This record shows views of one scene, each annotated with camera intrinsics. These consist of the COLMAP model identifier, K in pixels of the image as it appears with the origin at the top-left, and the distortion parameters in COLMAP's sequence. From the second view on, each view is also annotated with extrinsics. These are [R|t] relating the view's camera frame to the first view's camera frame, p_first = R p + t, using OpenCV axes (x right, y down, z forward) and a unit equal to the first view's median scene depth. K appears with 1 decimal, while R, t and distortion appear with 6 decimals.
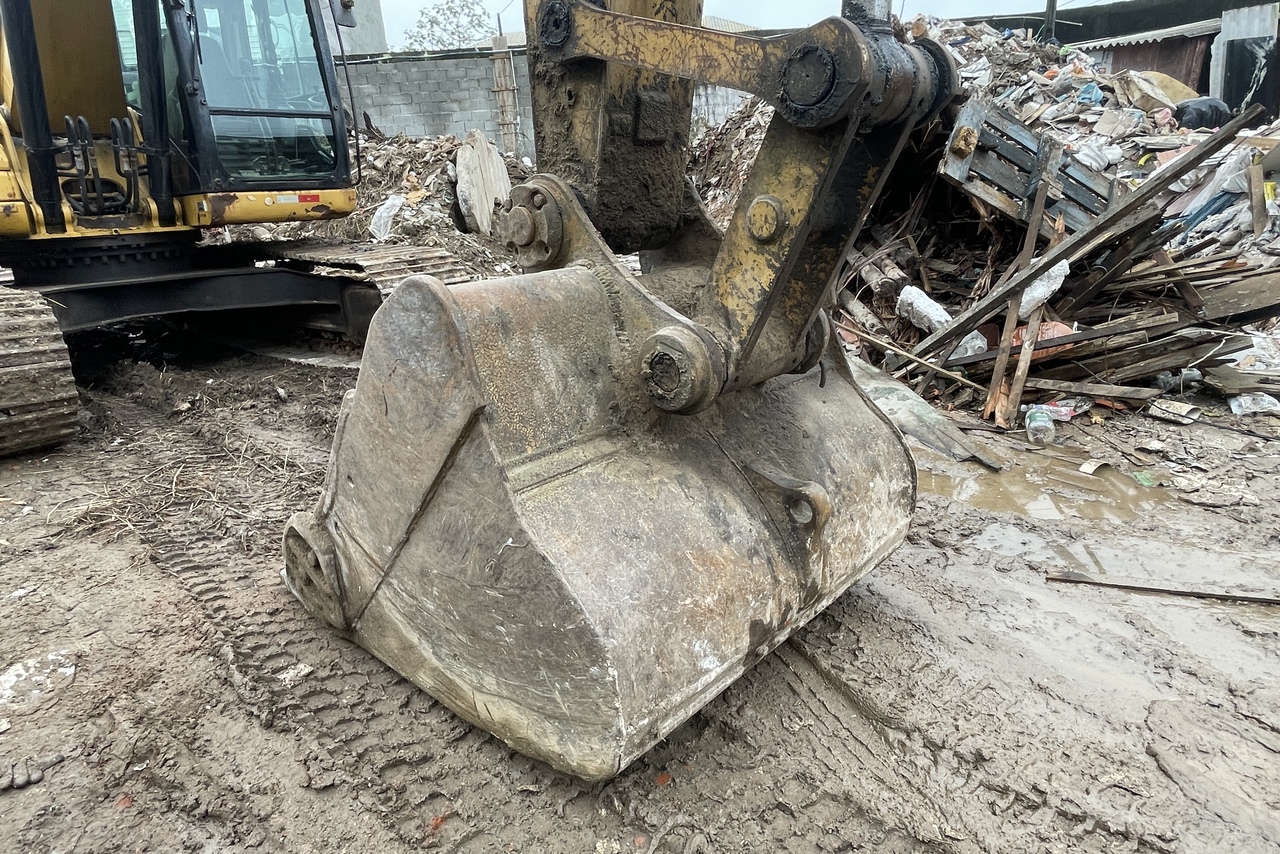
lens RADIAL K [[780.6, 0, 640.0], [0, 780.6, 427.0], [0, 0, 1]] dist [-0.007312, 0.000273]
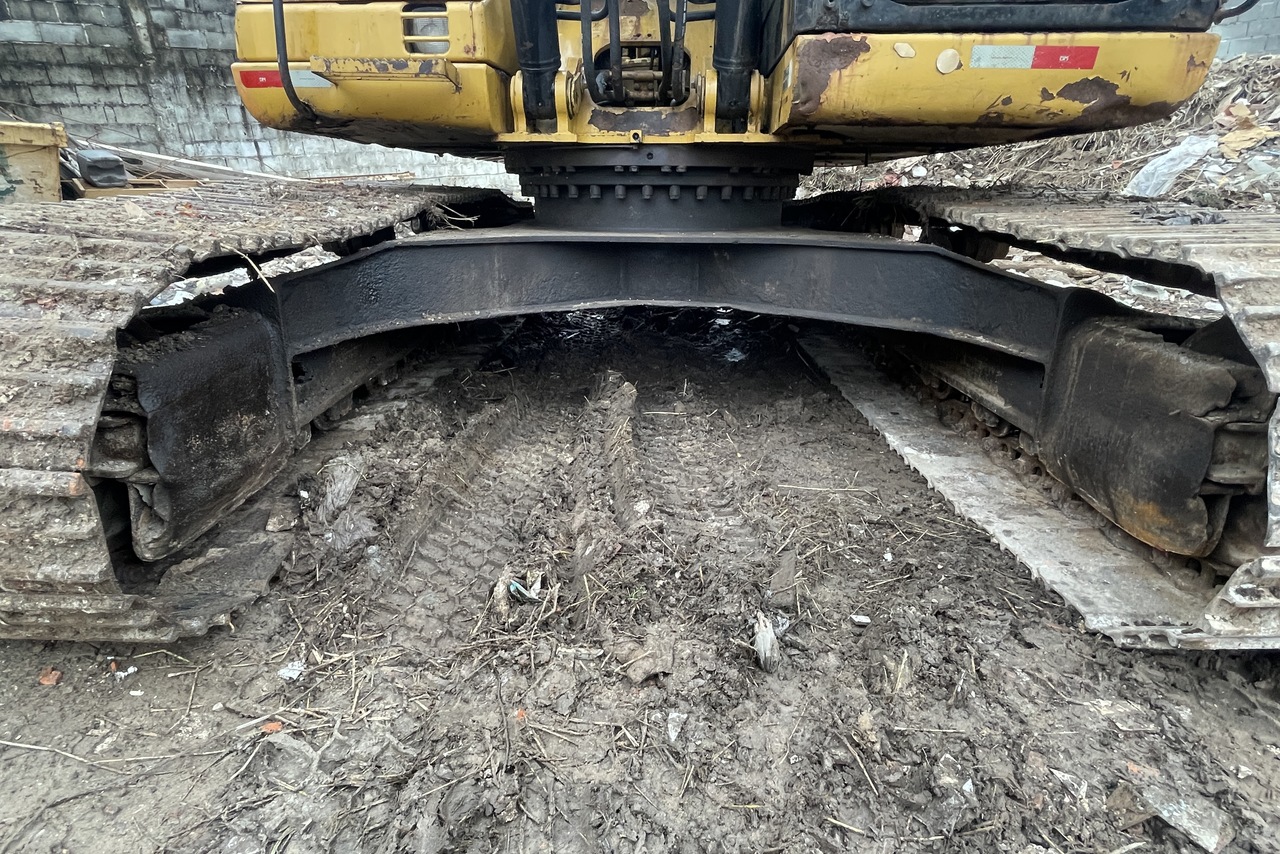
lens RADIAL K [[659.4, 0, 640.0], [0, 659.4, 427.0], [0, 0, 1]] dist [-0.001850, 0.000680]
pose [[0.632644, 0.312066, -0.708785, -0.282806], [-0.256021, 0.948038, 0.188887, -0.141579], [0.730900, 0.061965, 0.679666, 0.666786]]
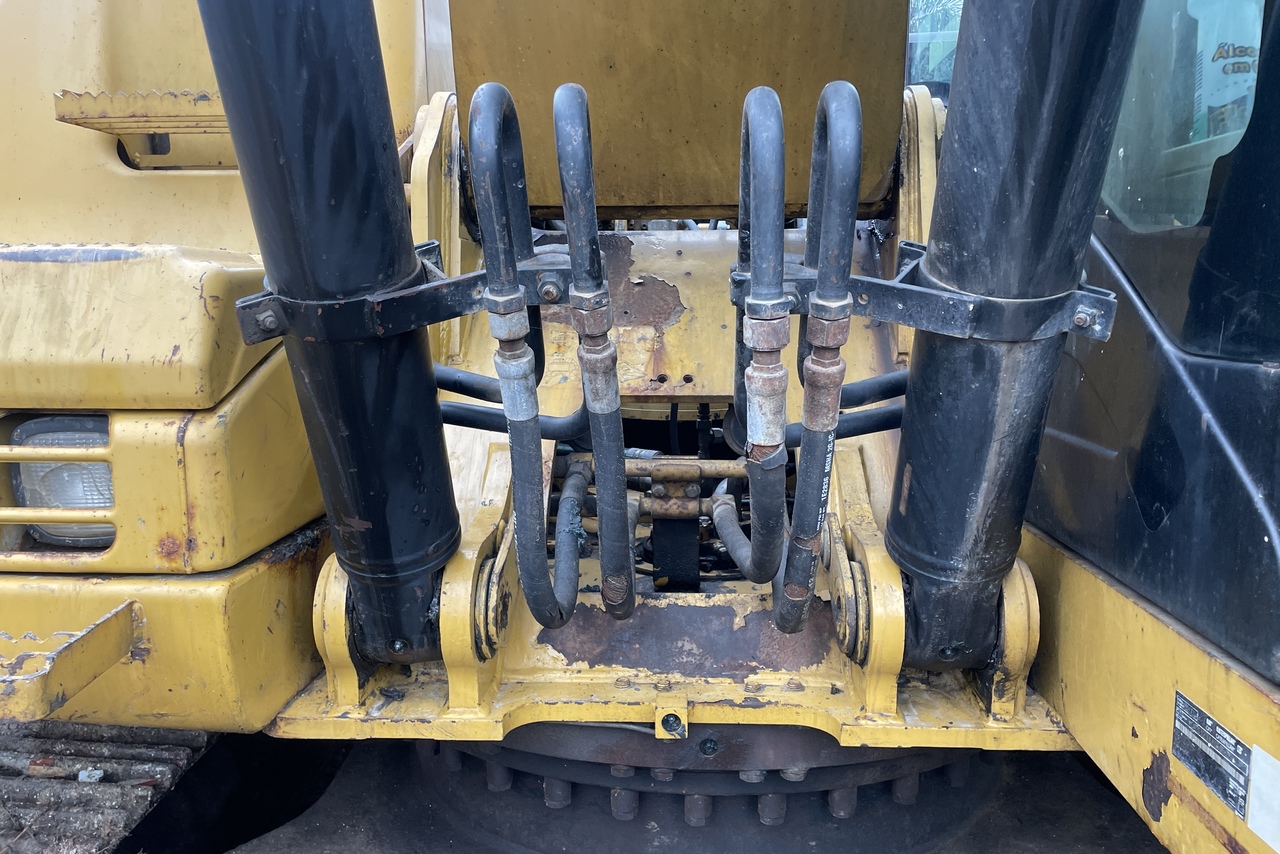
lens RADIAL K [[923.9, 0, 640.0], [0, 923.9, 427.0], [0, 0, 1]] dist [0.003757, 0.002142]
pose [[0.655916, 0.166925, -0.736146, -0.495286], [-0.247388, 0.968916, -0.000720, -0.292985], [0.713143, 0.182586, 0.676823, 0.777775]]
